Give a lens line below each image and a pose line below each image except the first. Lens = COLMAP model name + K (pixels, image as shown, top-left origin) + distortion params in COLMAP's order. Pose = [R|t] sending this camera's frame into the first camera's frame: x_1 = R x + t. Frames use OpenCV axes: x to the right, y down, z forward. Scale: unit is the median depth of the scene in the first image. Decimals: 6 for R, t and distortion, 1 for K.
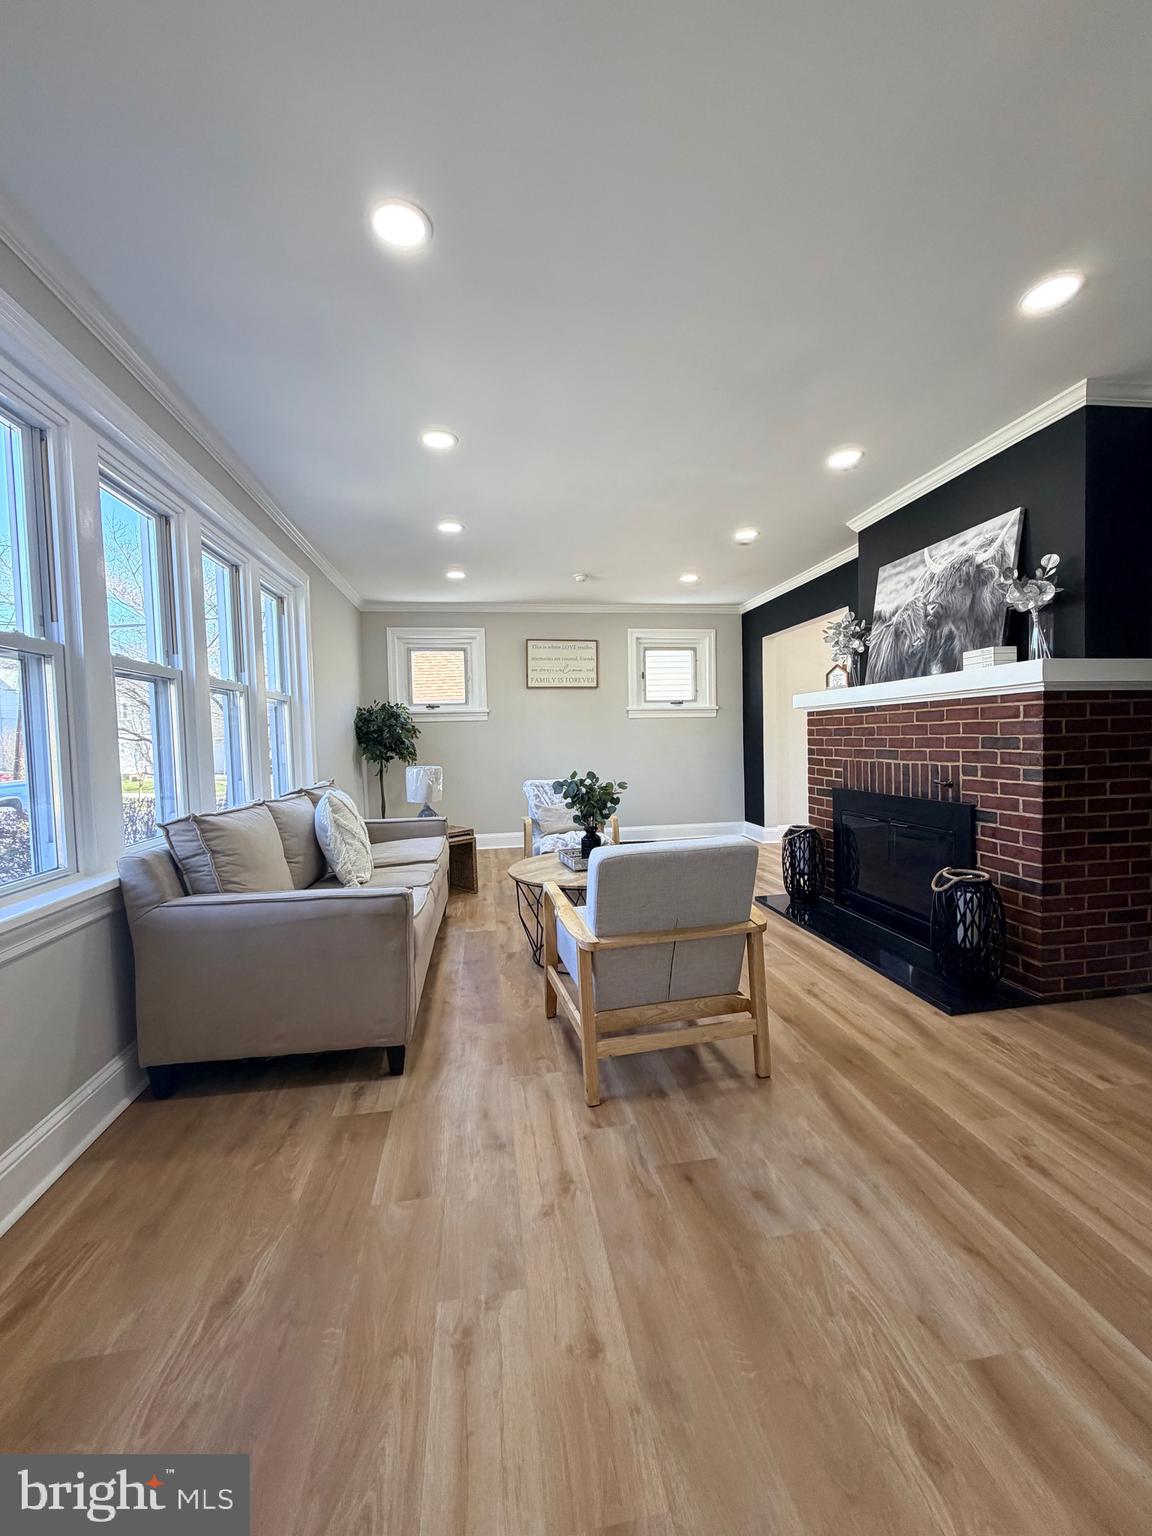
lens RADIAL K [[610.2, 0, 577.5], [0, 610.2, 765.3], [0, 0, 1]] dist [-0.000081, 0.000286]
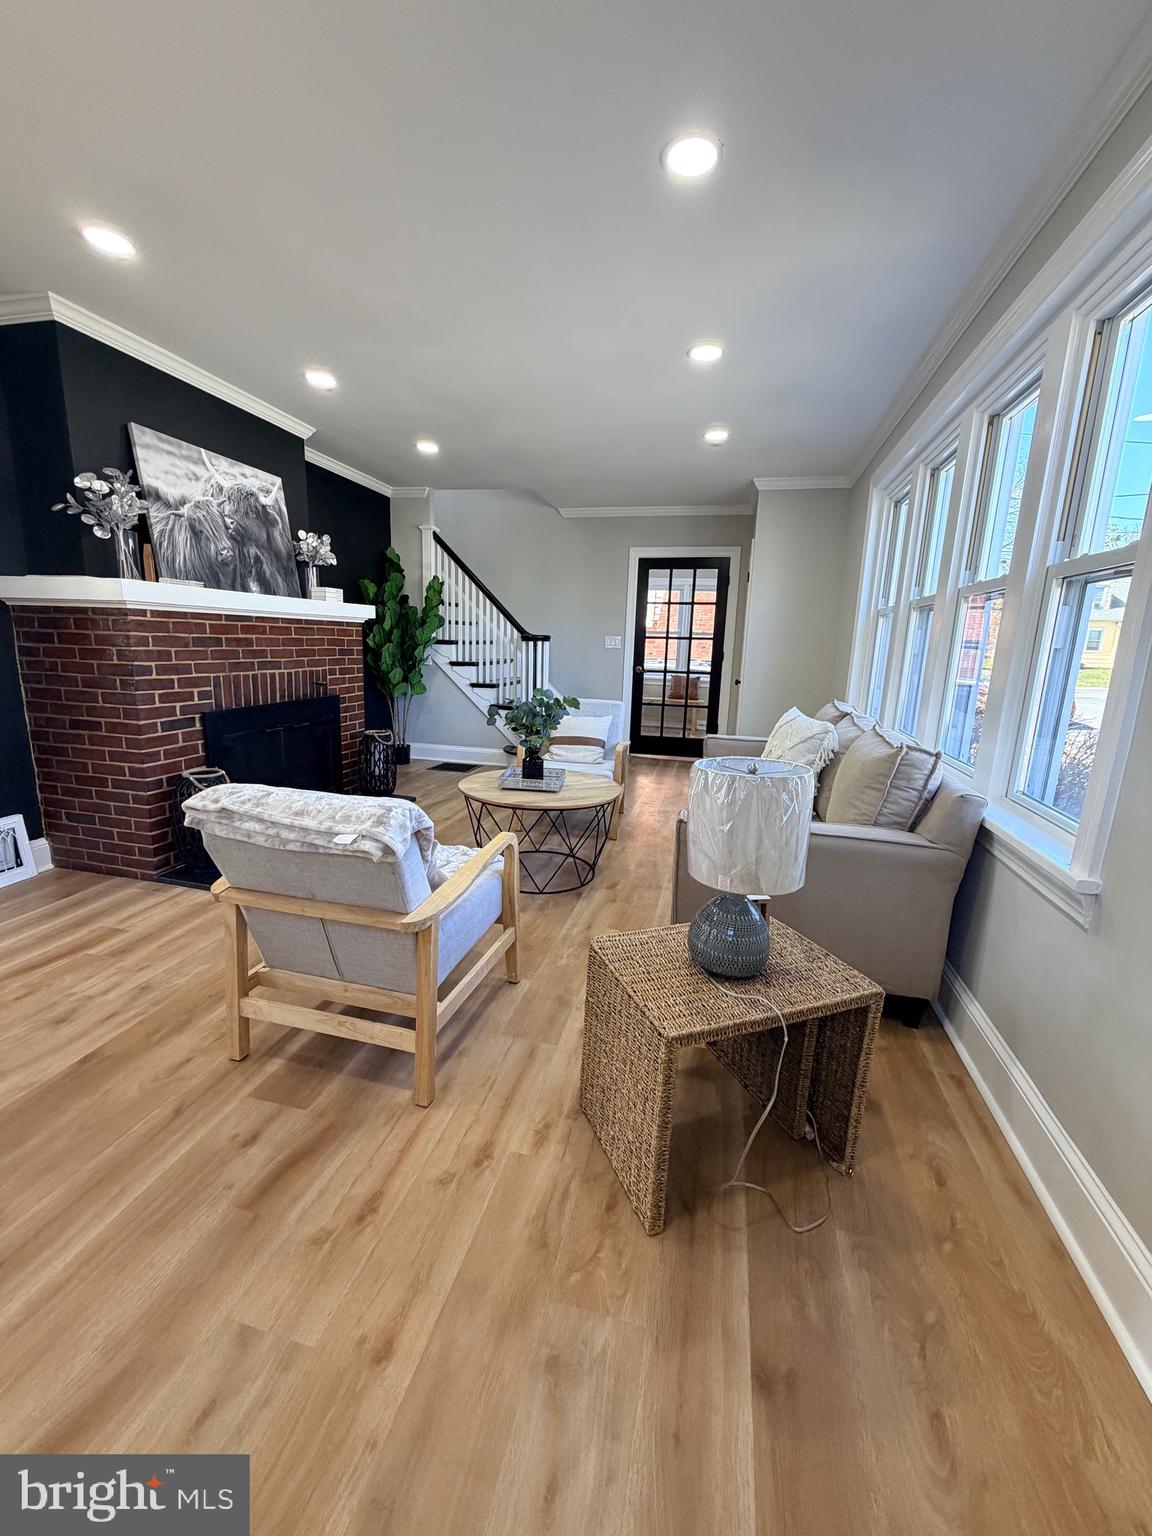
lens RADIAL K [[610.2, 0, 577.5], [0, 610.2, 765.3], [0, 0, 1]] dist [-0.000081, 0.000286]
pose [[-0.921629, -0.083617, 0.378956, -0.465207], [0.006956, 0.972794, 0.231565, -0.106404], [-0.388009, 0.216053, -0.895974, 2.105783]]
